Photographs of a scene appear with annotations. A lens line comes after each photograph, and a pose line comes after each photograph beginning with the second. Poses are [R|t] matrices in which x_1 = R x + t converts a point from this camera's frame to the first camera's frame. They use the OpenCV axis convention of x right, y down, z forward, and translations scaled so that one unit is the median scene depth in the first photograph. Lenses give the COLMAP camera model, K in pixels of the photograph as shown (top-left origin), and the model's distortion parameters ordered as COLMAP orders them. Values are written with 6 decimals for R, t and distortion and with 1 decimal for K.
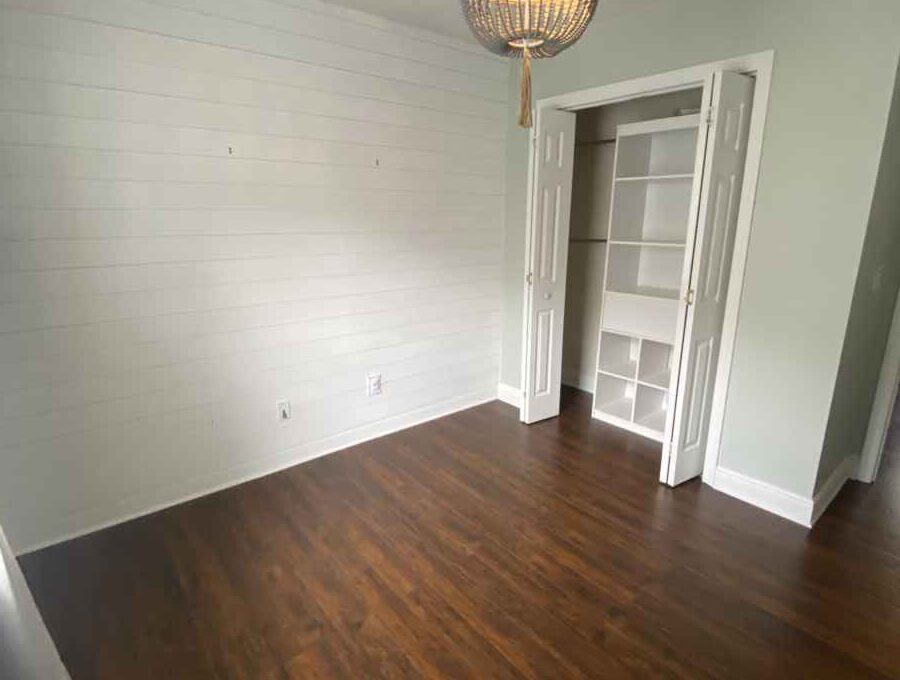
lens RADIAL K [[486.8, 0, 447.9], [0, 486.8, 339.6], [0, 0, 1]] dist [0.010744, -0.016093]
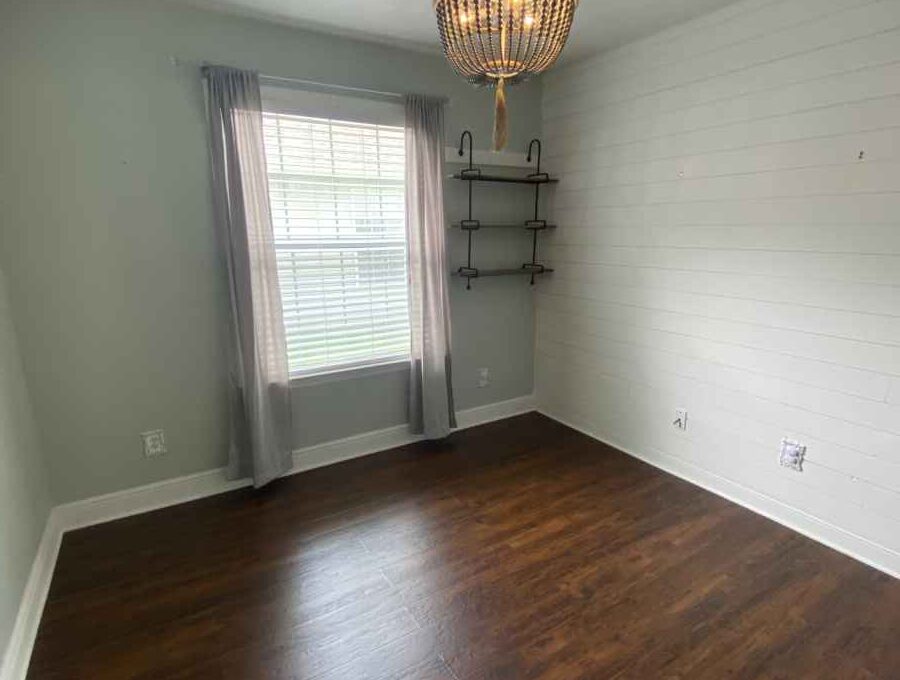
lens RADIAL K [[486.8, 0, 455.8], [0, 486.8, 341.4], [0, 0, 1]] dist [0.010744, -0.016093]
pose [[-0.146120, 0.229853, -0.962194, 0.840663], [-0.230440, 0.937968, 0.259061, -0.206947], [0.962053, 0.259582, -0.084089, 0.710716]]
